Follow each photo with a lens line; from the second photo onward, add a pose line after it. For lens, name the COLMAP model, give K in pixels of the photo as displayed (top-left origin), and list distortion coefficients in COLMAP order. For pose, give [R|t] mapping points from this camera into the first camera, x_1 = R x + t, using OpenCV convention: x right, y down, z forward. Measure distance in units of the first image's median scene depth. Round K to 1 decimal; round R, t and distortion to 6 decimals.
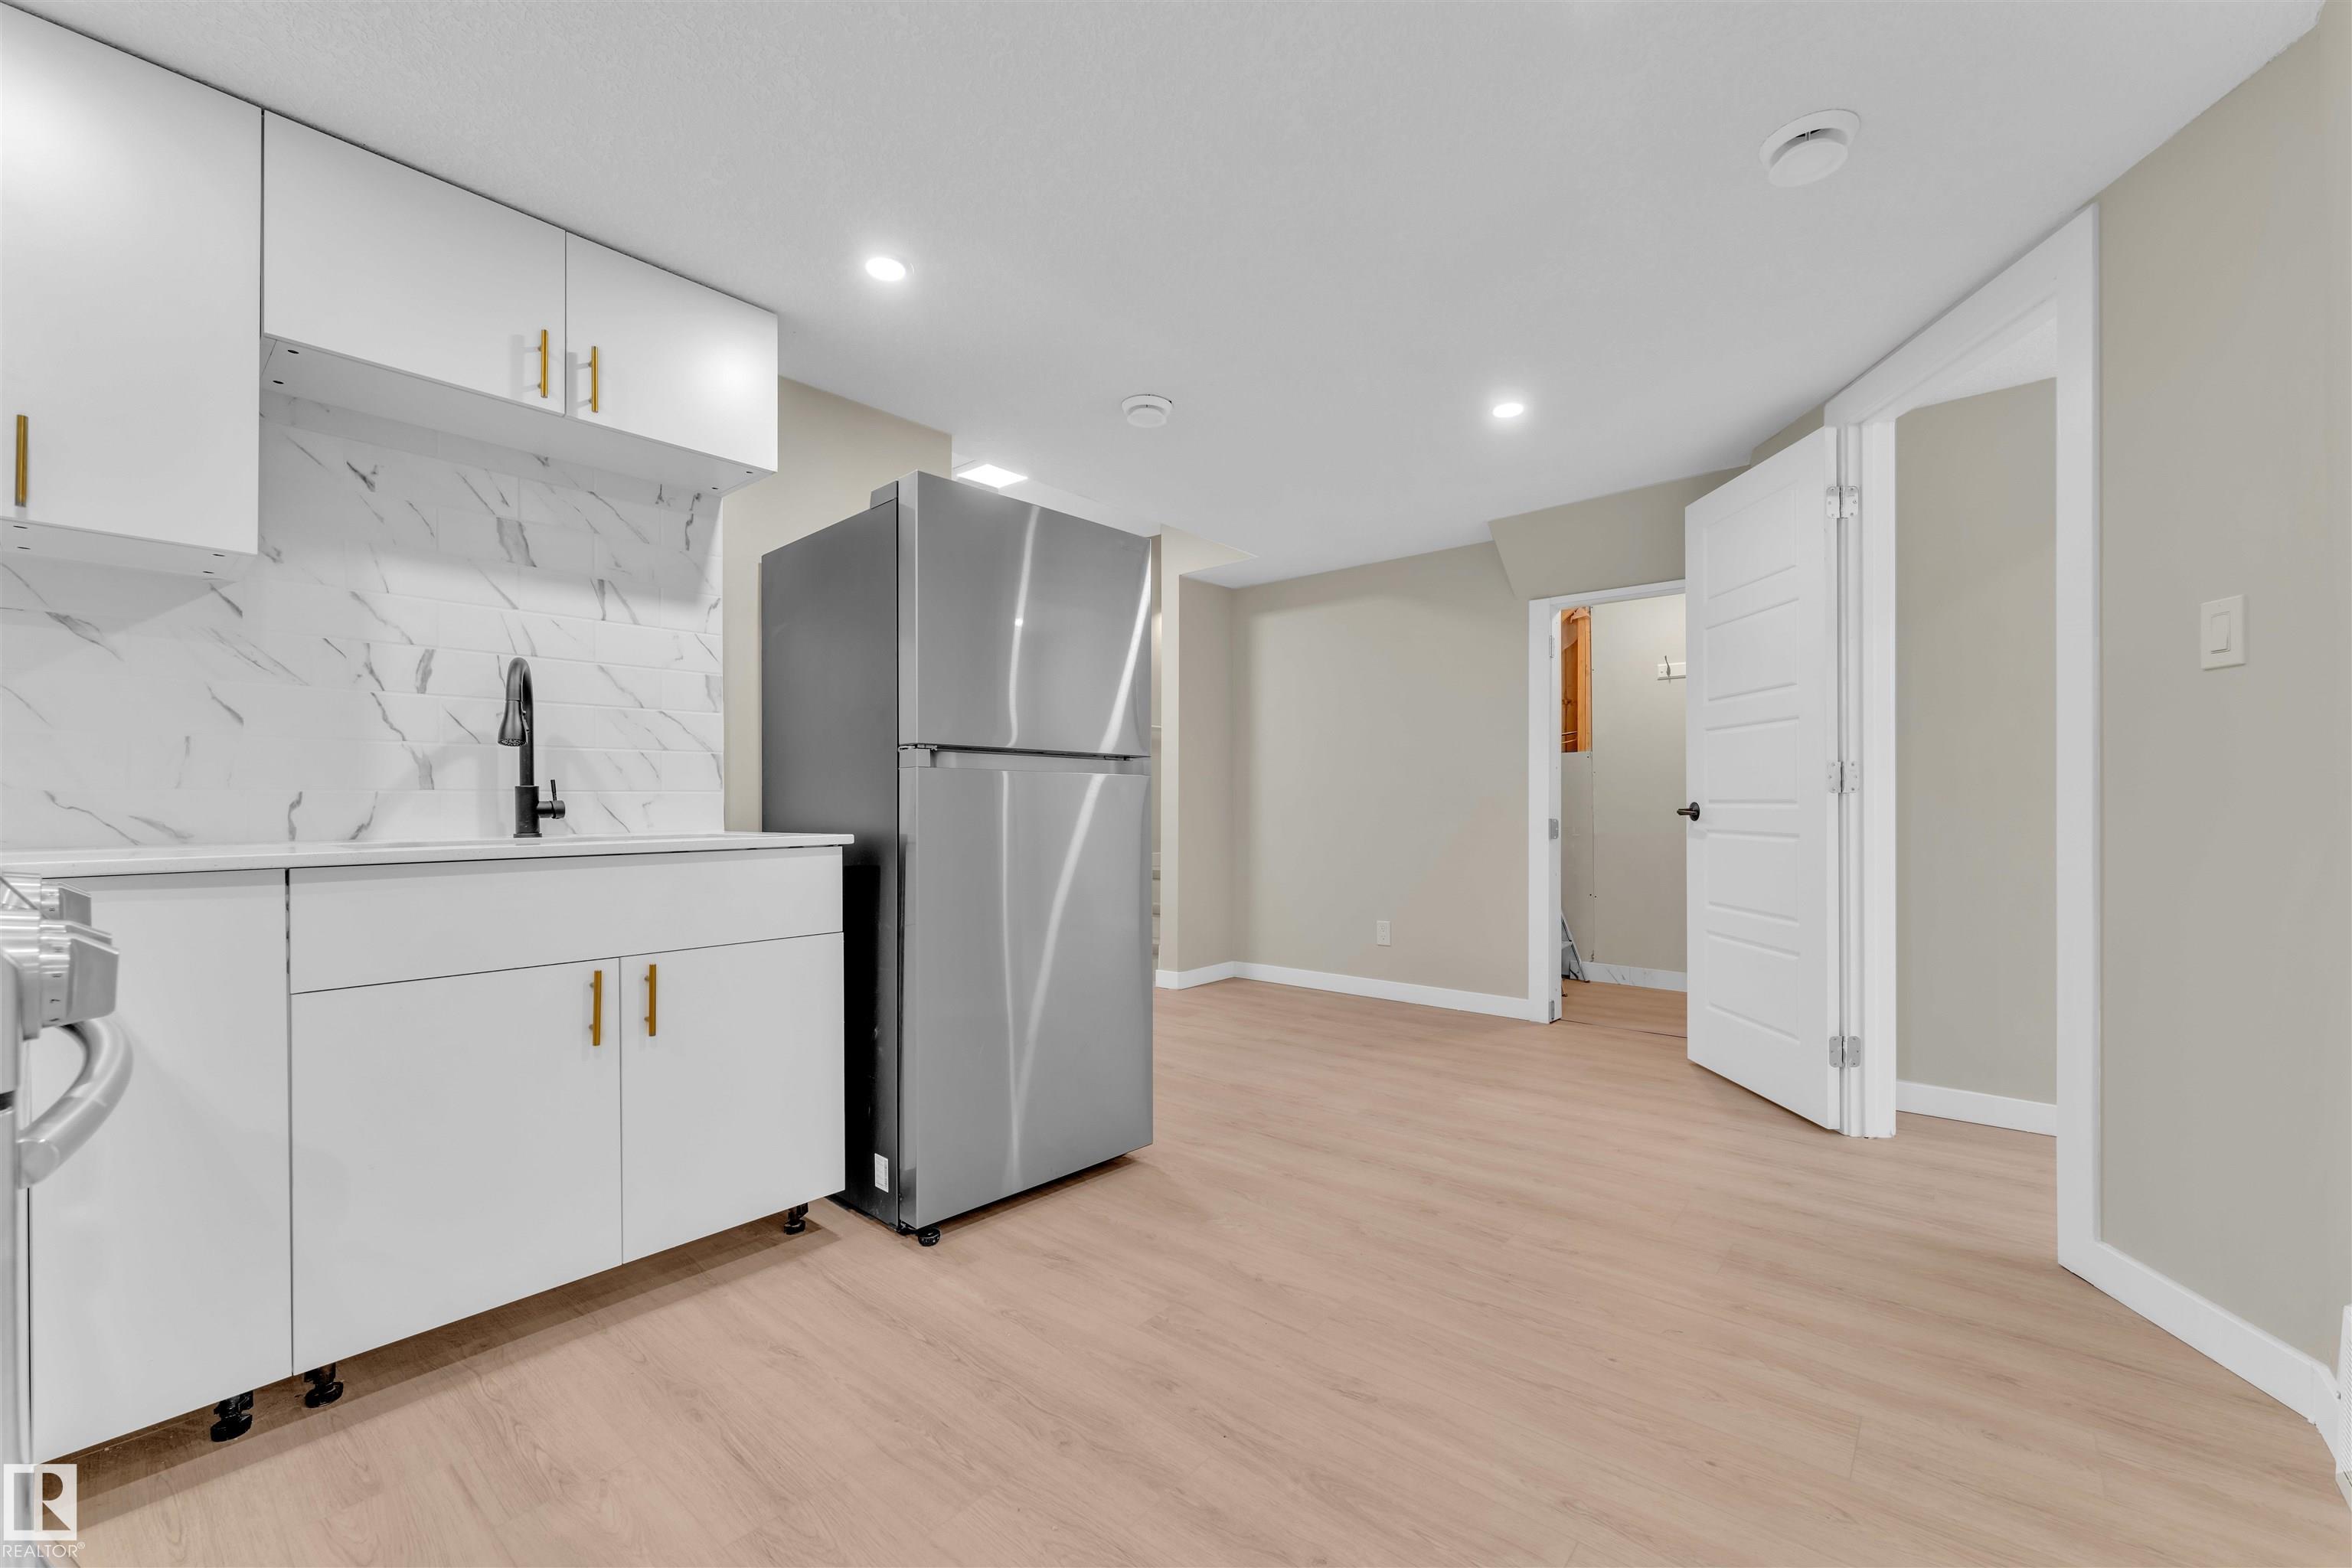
lens RADIAL K [[958.0, 0, 1176.8], [0, 958.0, 804.6], [0, 0, 1]] dist [0.000297, 0.000192]
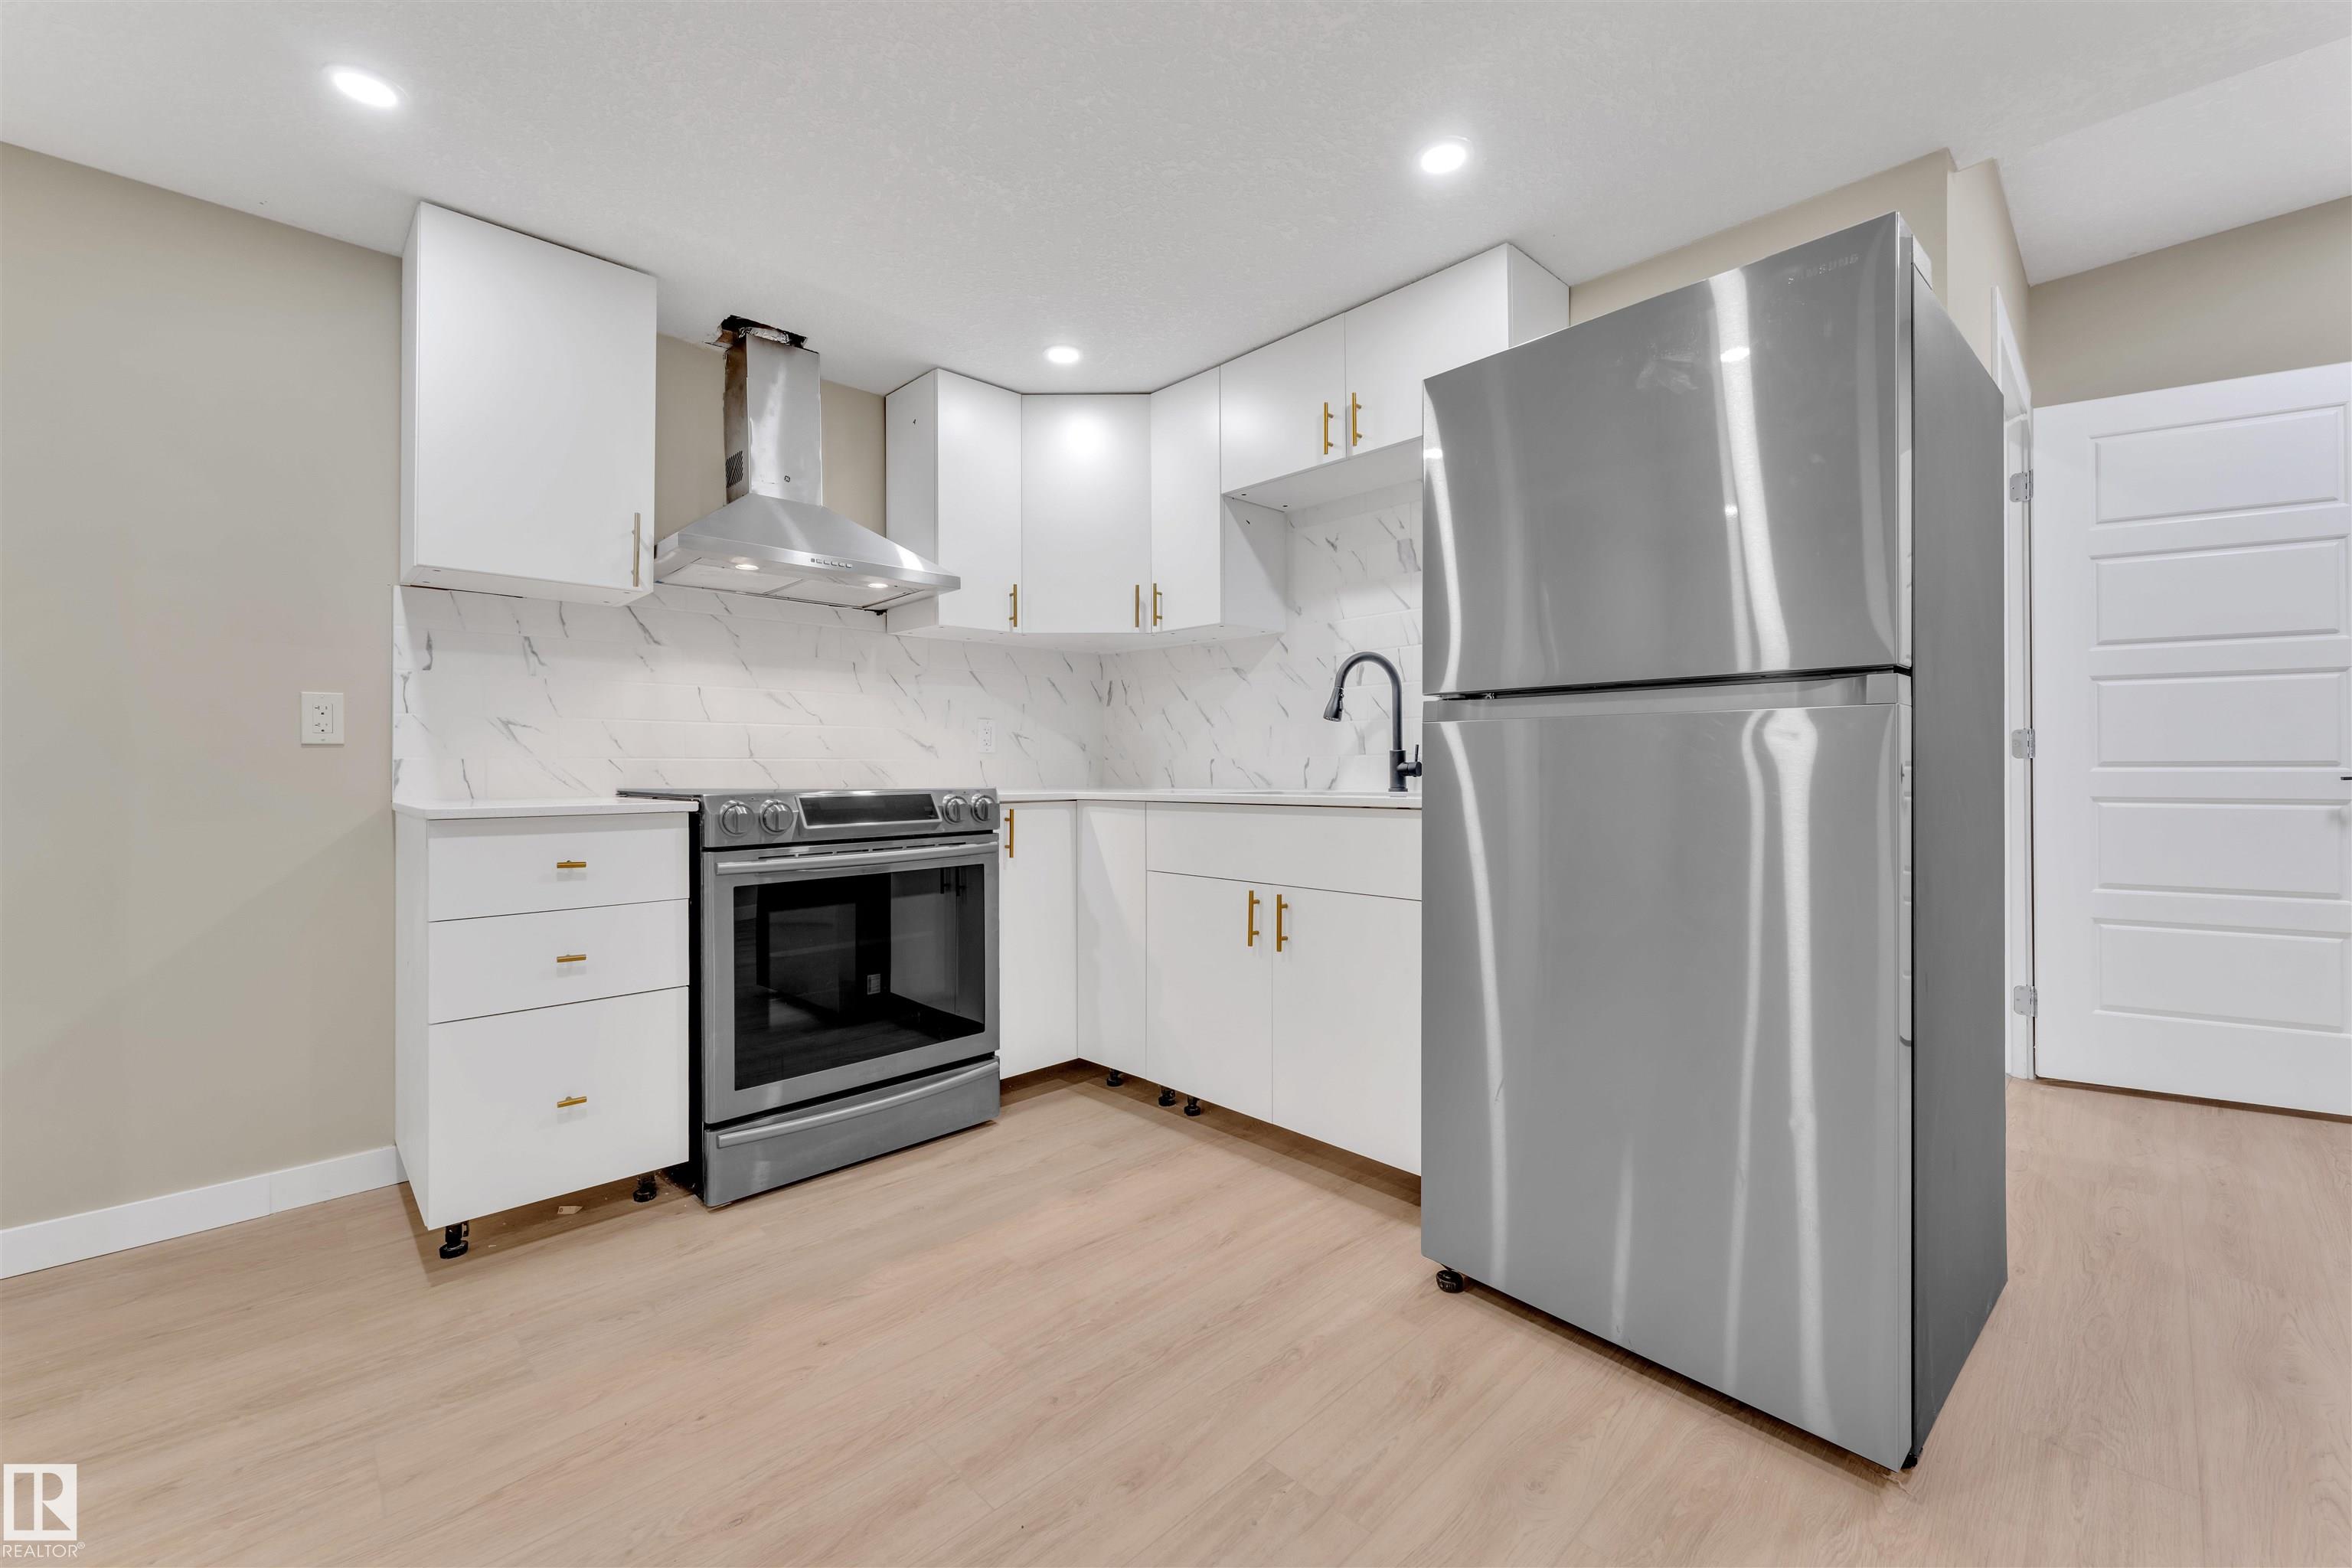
lens RADIAL K [[950.1, 0, 1167.8], [0, 950.1, 766.9], [0, 0, 1]] dist [0.000023, 0.000160]
pose [[-0.108064, 0.001100, -0.994143, 0.706054], [0.003177, 0.999995, 0.000761, -0.000203], [0.994139, -0.003076, -0.108067, 1.004648]]
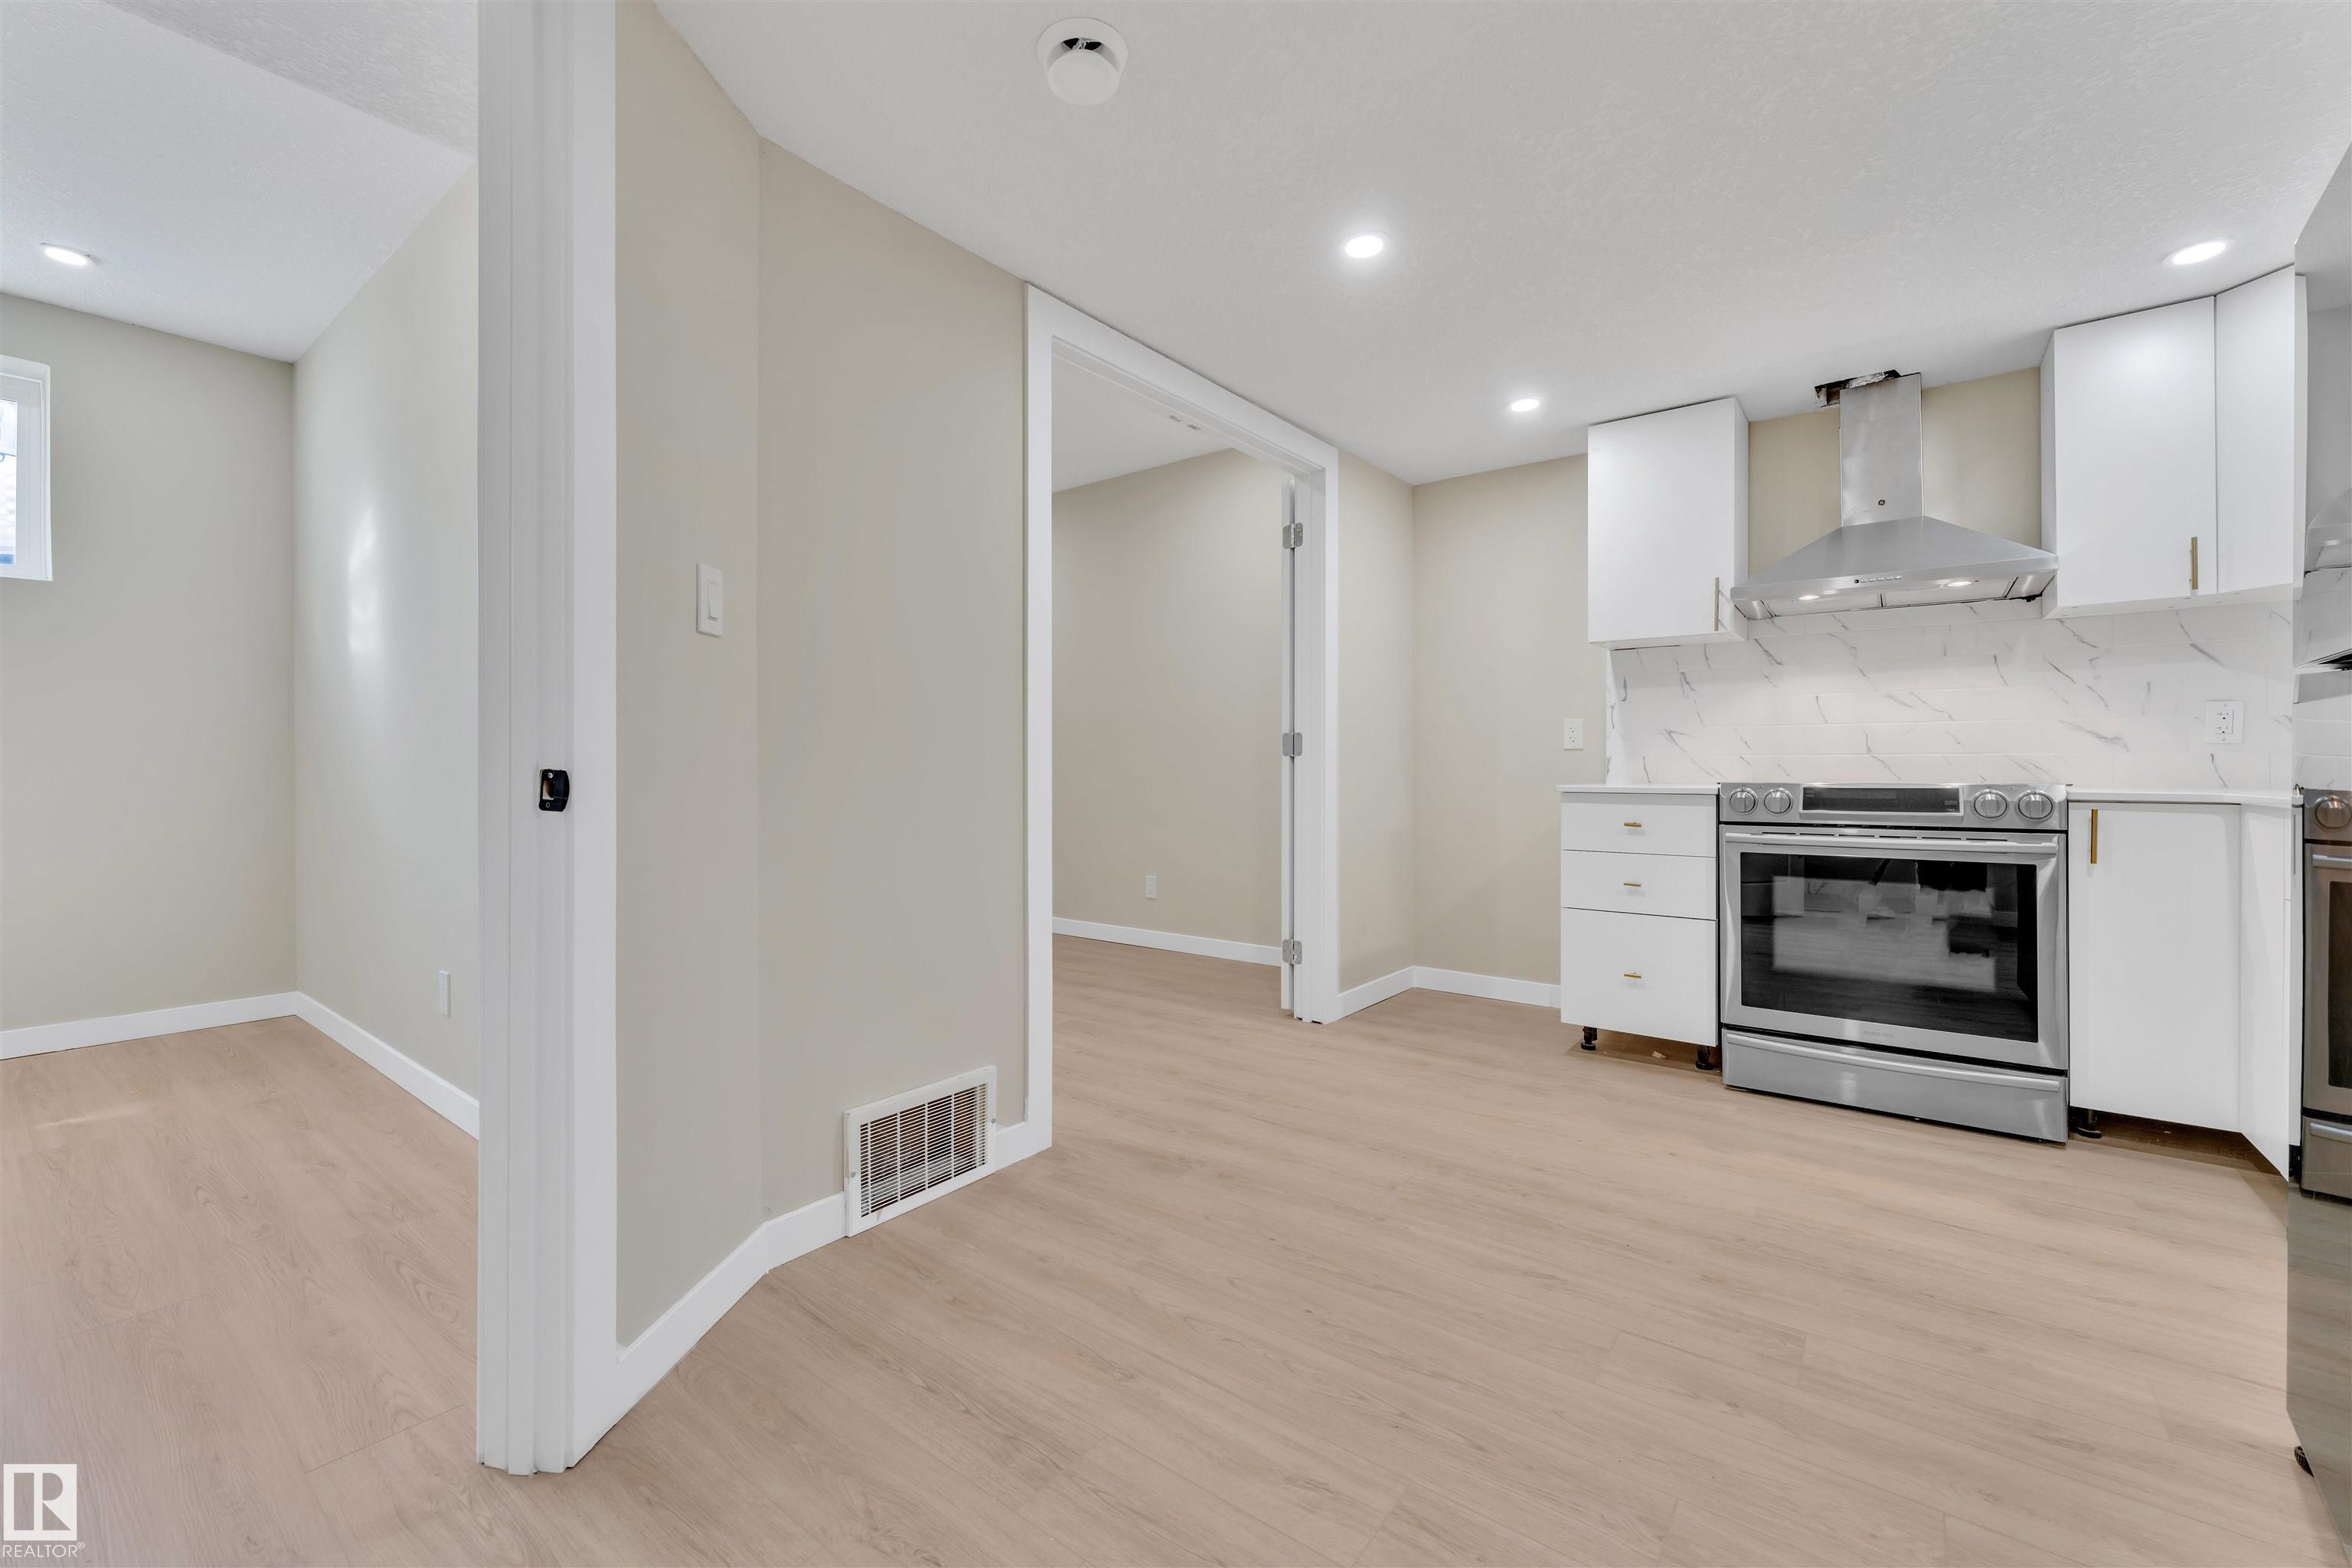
lens RADIAL K [[950.1, 0, 1167.8], [0, 950.1, 766.9], [0, 0, 1]] dist [0.000023, 0.000160]
pose [[-0.999246, 0.005273, -0.038474, 0.600525], [0.005125, 0.999979, 0.003953, -0.004828], [0.038494, 0.003753, -0.999252, 1.878923]]
